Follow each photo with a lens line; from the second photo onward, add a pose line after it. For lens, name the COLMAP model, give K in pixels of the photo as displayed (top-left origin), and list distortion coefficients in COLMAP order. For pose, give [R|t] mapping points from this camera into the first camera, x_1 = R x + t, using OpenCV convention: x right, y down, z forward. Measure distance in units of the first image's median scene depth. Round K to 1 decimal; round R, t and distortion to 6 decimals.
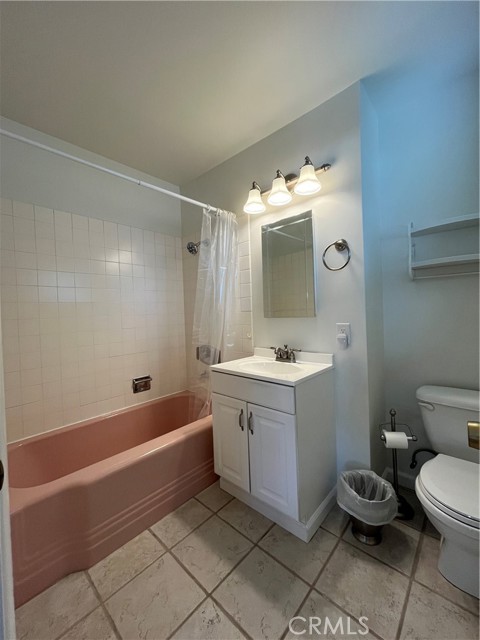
lens RADIAL K [[258.5, 0, 238.7], [0, 258.5, 319.7], [0, 0, 1]] dist [-0.001577, -0.000031]
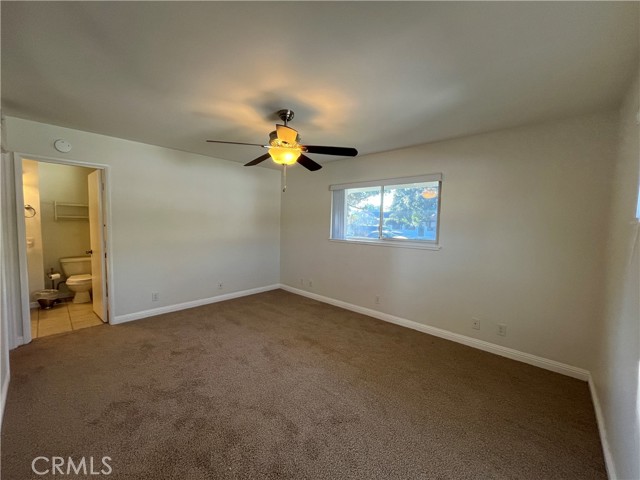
lens RADIAL K [[258.5, 0, 316.8], [0, 258.5, 240.3], [0, 0, 1]] dist [-0.001577, -0.000031]
pose [[-0.007484, -0.028432, 0.999568, -2.302651], [0.001902, 0.999593, 0.028447, -0.033860], [-0.999970, 0.002114, -0.007427, -1.937485]]
